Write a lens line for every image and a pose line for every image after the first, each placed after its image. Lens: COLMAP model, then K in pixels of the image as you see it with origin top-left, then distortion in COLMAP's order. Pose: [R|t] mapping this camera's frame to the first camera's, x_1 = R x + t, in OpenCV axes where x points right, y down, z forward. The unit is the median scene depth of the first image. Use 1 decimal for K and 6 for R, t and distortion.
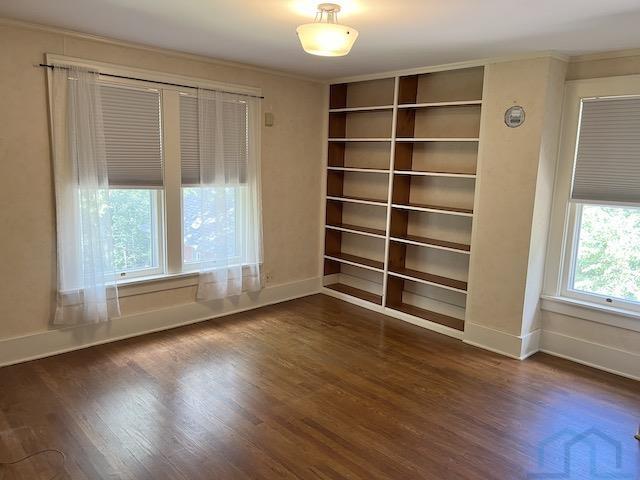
lens RADIAL K [[495.9, 0, 320.0], [0, 495.9, 240.0], [0, 0, 1]] dist [0.109207, -0.112263]
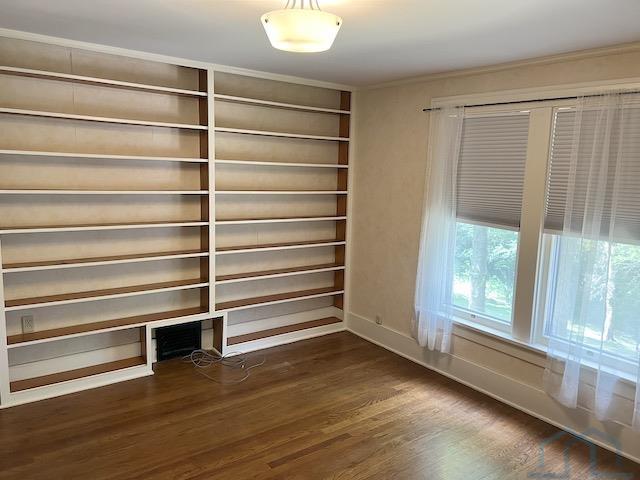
lens RADIAL K [[495.9, 0, 320.0], [0, 495.9, 240.0], [0, 0, 1]] dist [0.109207, -0.112263]
pose [[-0.120560, 0.110325, -0.986556, 0.528127], [-0.202399, 0.970198, 0.133230, -0.131025], [0.971854, 0.215741, -0.094638, 0.768598]]
